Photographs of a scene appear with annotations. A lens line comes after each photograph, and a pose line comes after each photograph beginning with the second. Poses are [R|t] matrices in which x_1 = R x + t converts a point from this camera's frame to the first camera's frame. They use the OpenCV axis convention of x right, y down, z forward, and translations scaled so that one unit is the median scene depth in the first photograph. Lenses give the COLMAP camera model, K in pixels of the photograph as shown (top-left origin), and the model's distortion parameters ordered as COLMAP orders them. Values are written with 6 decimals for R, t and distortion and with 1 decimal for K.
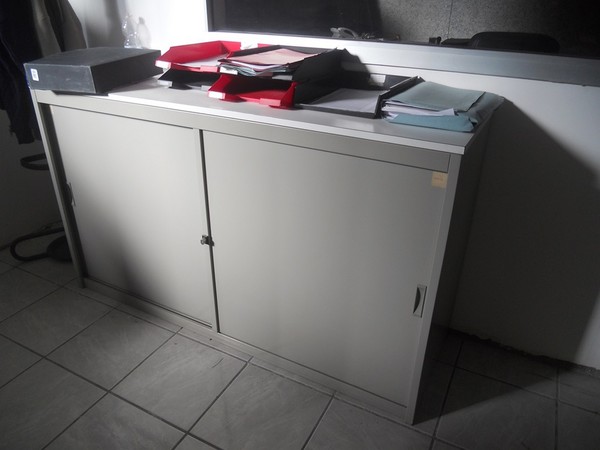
lens RADIAL K [[463.0, 0, 301.6], [0, 463.0, 226.4], [0, 0, 1]] dist [-0.040597, 0.001873]
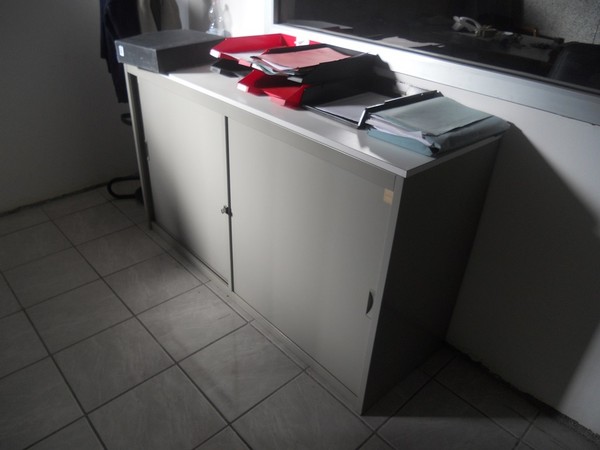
lens RADIAL K [[463.0, 0, 294.5], [0, 463.0, 226.3], [0, 0, 1]] dist [-0.040597, 0.001873]
pose [[0.941053, 0.199146, -0.273424, 0.266032], [-0.183198, 0.979571, 0.082943, -0.055496], [0.284356, -0.027963, 0.958311, -0.057473]]
